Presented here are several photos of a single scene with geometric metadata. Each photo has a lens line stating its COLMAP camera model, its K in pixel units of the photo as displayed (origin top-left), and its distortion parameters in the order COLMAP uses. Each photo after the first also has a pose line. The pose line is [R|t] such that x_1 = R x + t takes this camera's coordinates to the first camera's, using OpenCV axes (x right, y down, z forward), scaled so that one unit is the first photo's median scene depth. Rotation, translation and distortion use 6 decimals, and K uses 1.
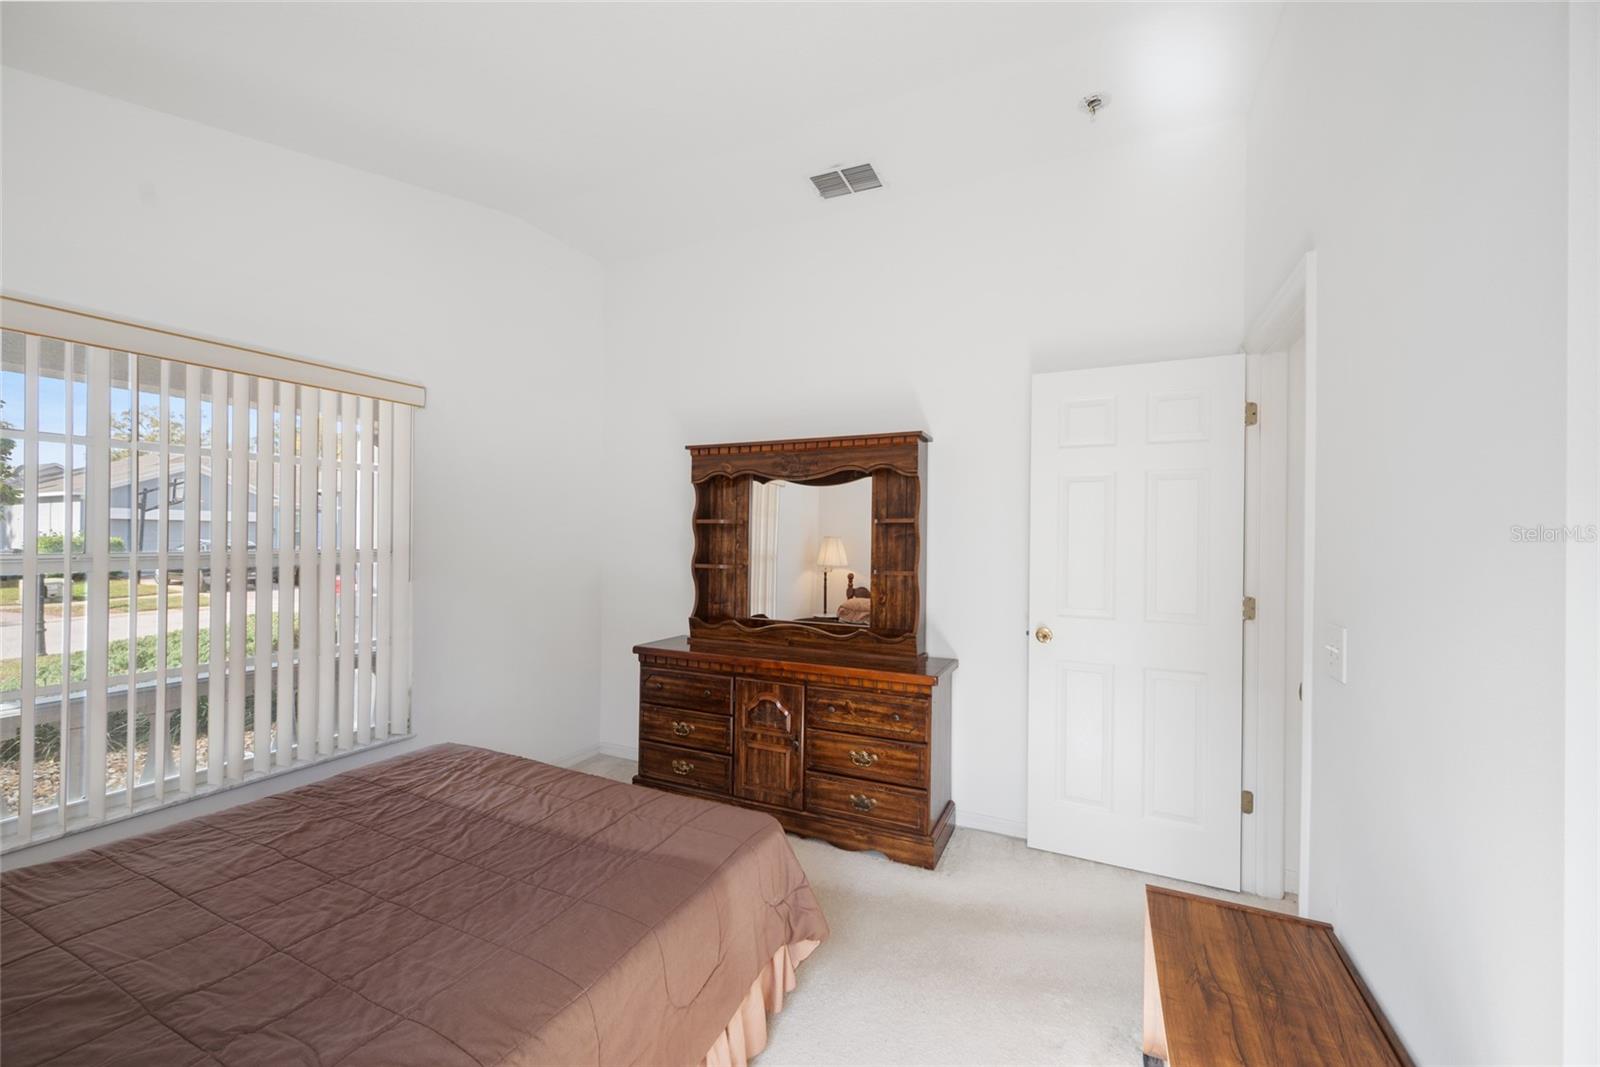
lens RADIAL K [[634.3, 0, 801.6], [0, 634.3, 536.9], [0, 0, 1]] dist [-0.001589, -0.000385]
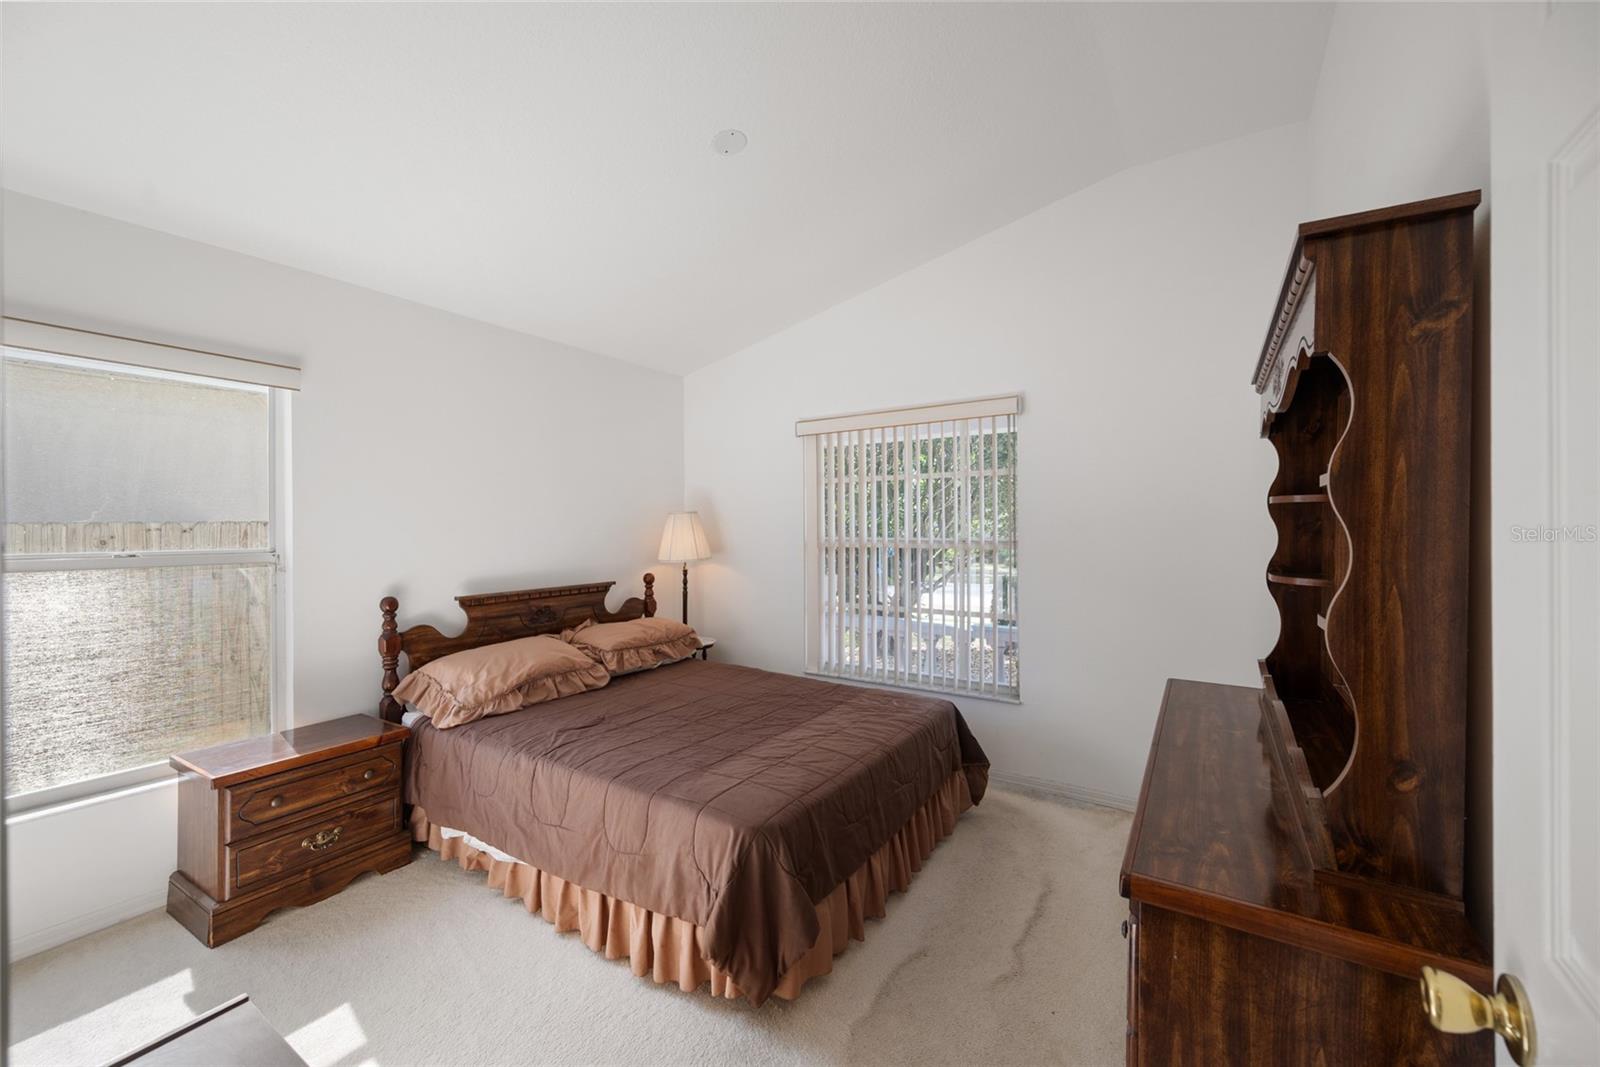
lens RADIAL K [[634.3, 0, 800.4], [0, 634.3, 529.5], [0, 0, 1]] dist [-0.001589, -0.000385]
pose [[-0.130428, -0.003796, -0.991451, 0.779827], [0.001623, 0.999991, -0.004042, 0.008074], [0.991457, -0.002136, -0.130420, 1.042218]]
